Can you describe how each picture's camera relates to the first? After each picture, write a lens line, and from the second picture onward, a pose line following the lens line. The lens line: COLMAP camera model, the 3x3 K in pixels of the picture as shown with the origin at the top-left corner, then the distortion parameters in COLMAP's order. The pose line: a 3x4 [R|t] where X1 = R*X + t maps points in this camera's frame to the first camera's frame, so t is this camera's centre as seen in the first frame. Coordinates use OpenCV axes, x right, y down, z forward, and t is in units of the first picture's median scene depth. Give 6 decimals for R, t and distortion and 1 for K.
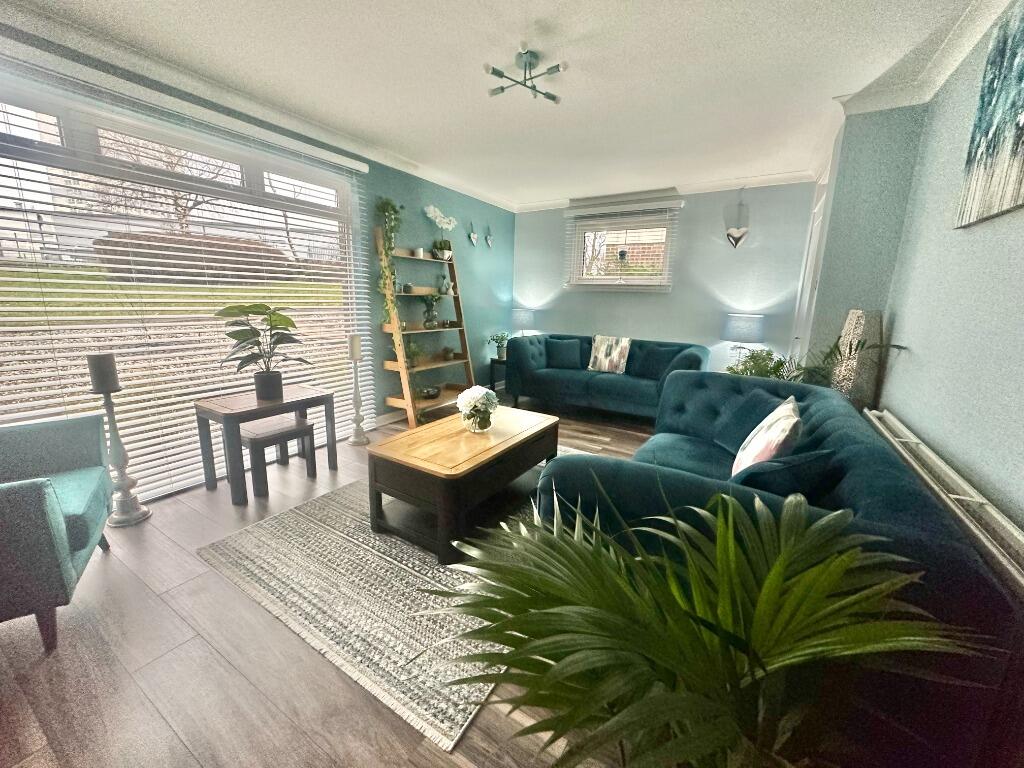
lens RADIAL K [[405.9, 0, 513.0], [0, 405.9, 381.6], [0, 0, 1]] dist [-0.000052, 0.000024]
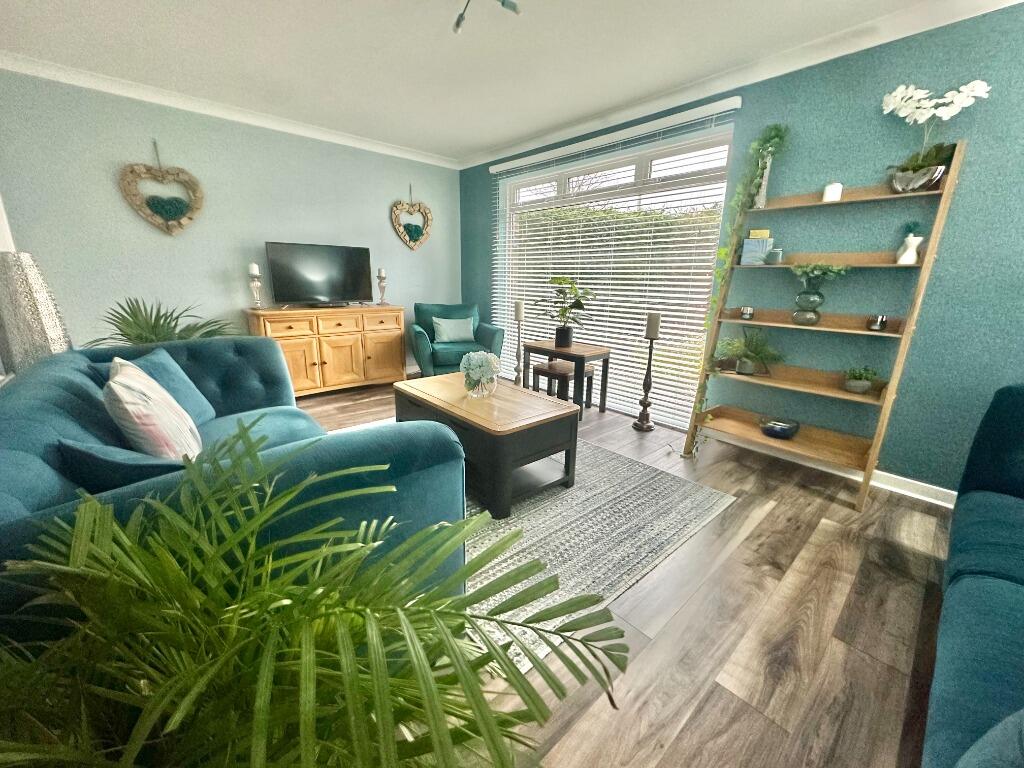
lens RADIAL K [[408.5, 0, 514.5], [0, 408.5, 368.3], [0, 0, 1]] dist [-0.000205, -0.000028]
pose [[-0.269472, 0.201939, -0.941597, 0.659493], [-0.189840, 0.947440, 0.257521, -0.189366], [0.944111, 0.248148, -0.216973, 1.016606]]
